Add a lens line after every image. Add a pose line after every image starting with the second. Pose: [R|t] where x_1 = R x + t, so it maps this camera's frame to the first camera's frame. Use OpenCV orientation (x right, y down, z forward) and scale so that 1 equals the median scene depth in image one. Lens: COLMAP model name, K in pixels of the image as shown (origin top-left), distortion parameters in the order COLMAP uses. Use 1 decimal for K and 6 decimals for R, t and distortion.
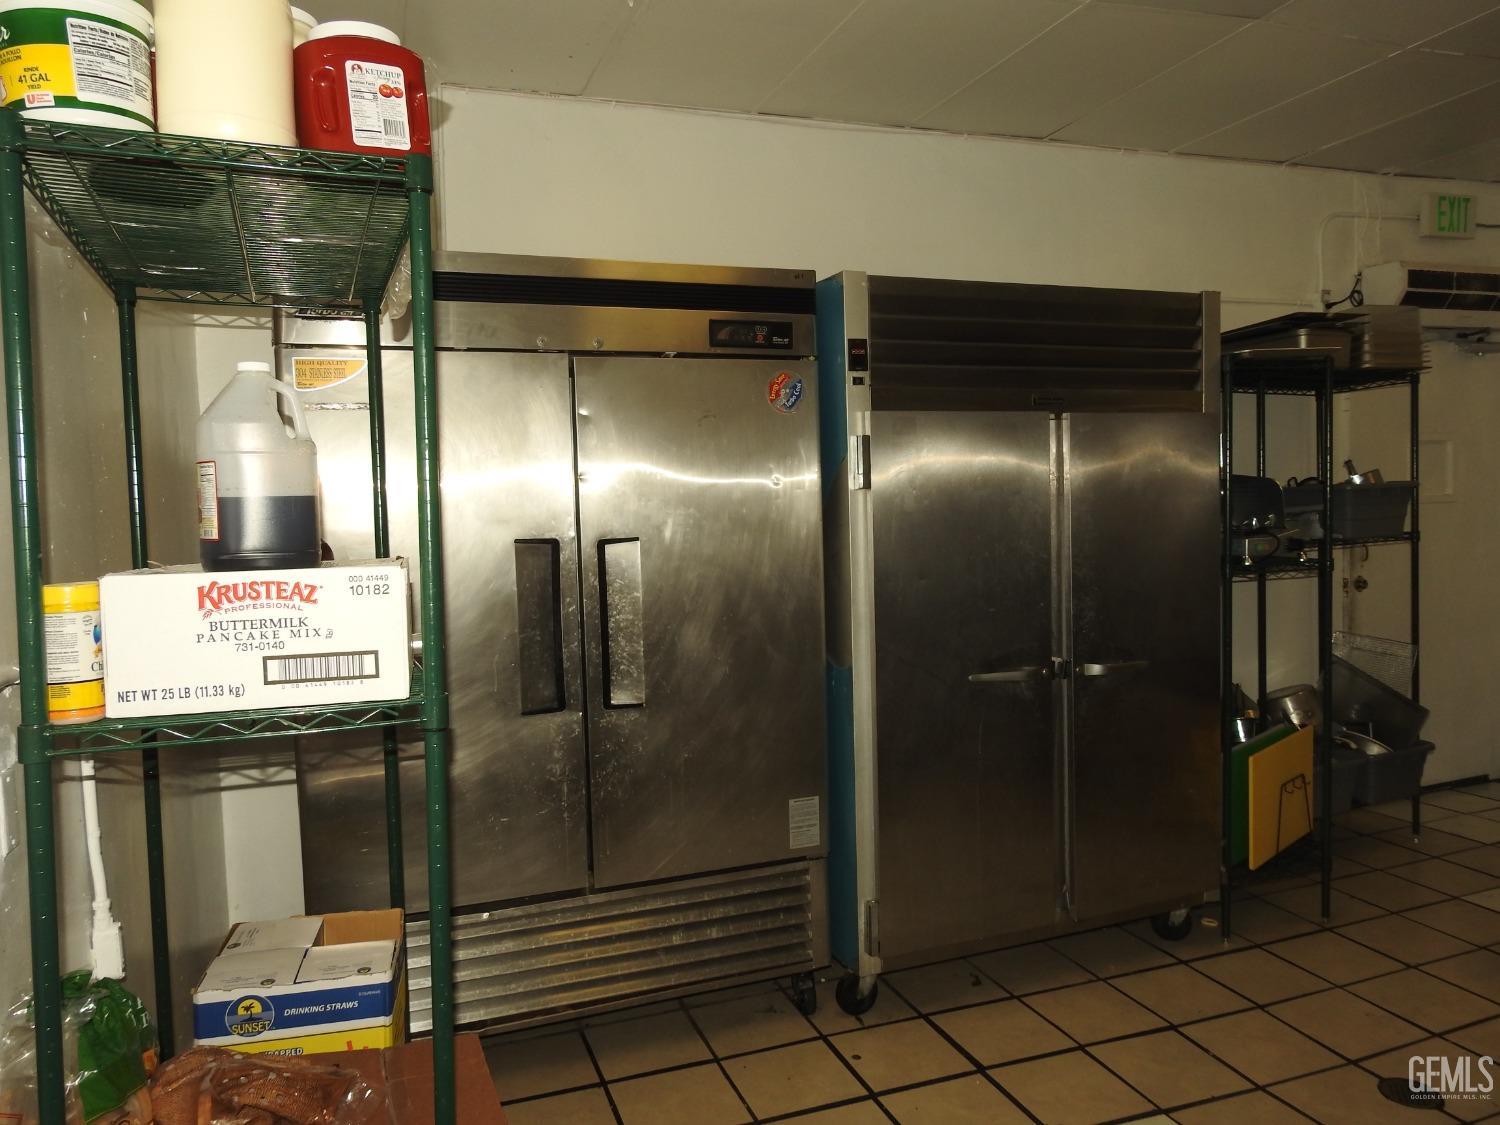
lens RADIAL K [[1073.2, 0, 748.2], [0, 1073.2, 571.2], [0, 0, 1]] dist [0.005699, 0.001981]
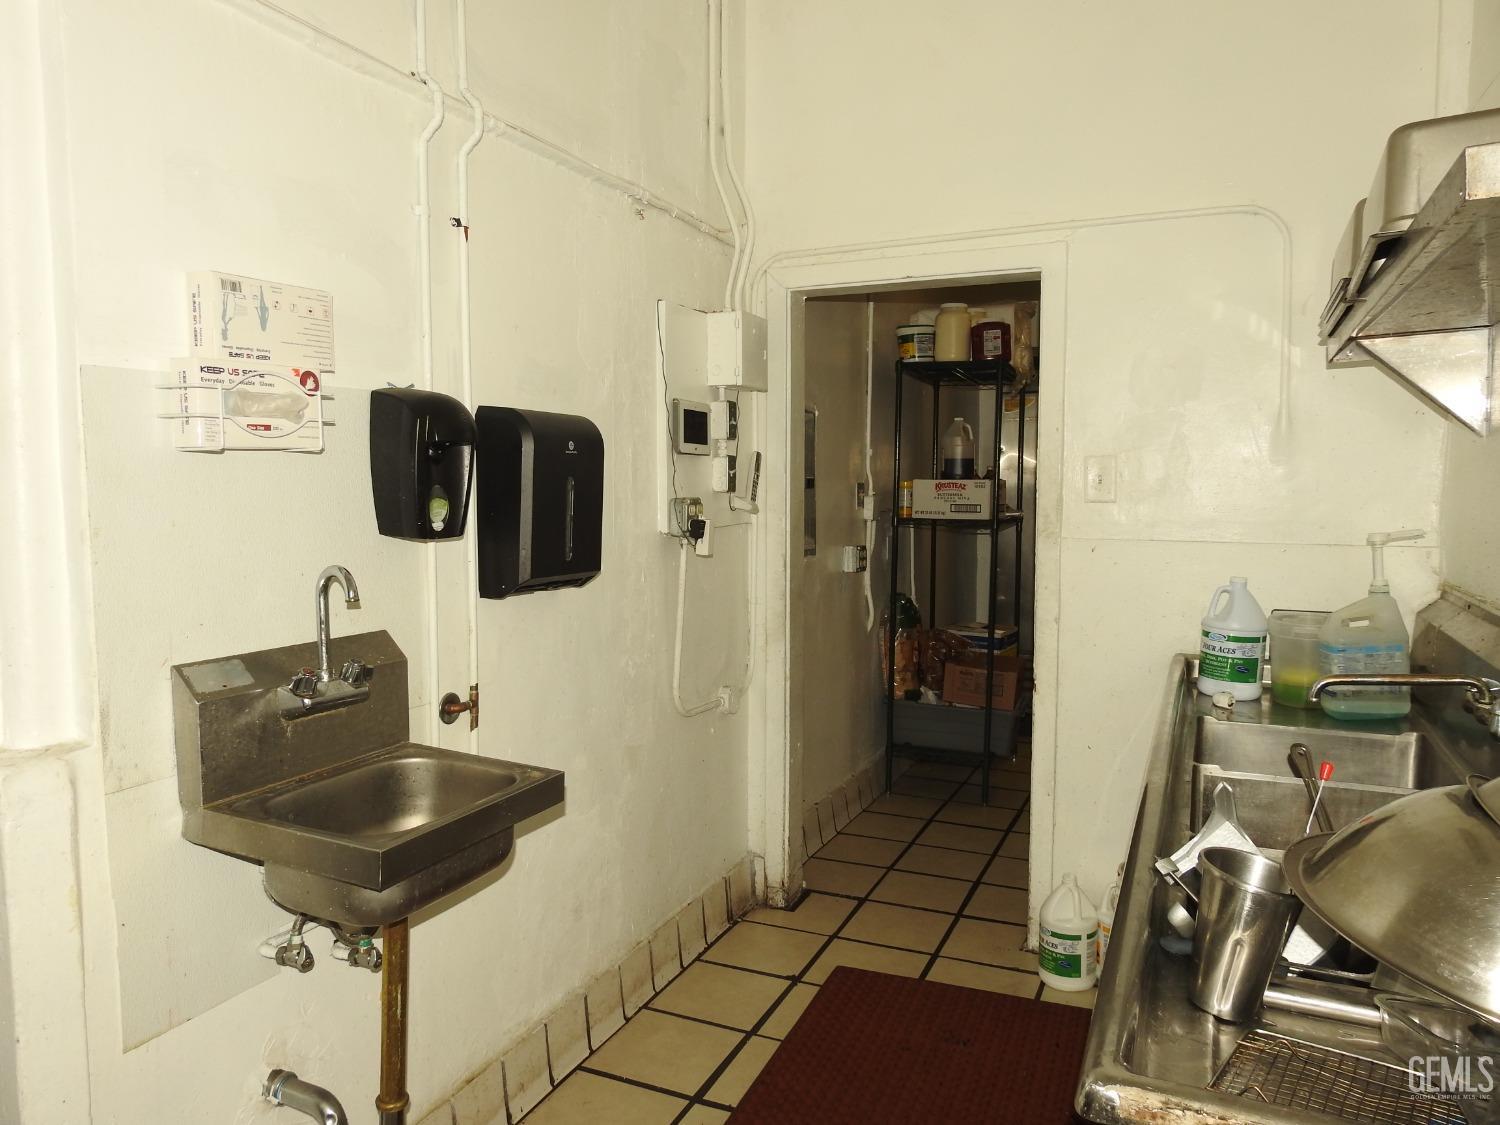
lens RADIAL K [[1073.2, 0, 746.0], [0, 1073.2, 565.5], [0, 0, 1]] dist [0.005699, 0.001981]
pose [[0.728344, 0.091348, -0.679095, 1.447010], [-0.055873, 0.995691, 0.074009, 0.056042], [0.682929, -0.015961, 0.730310, -2.001313]]
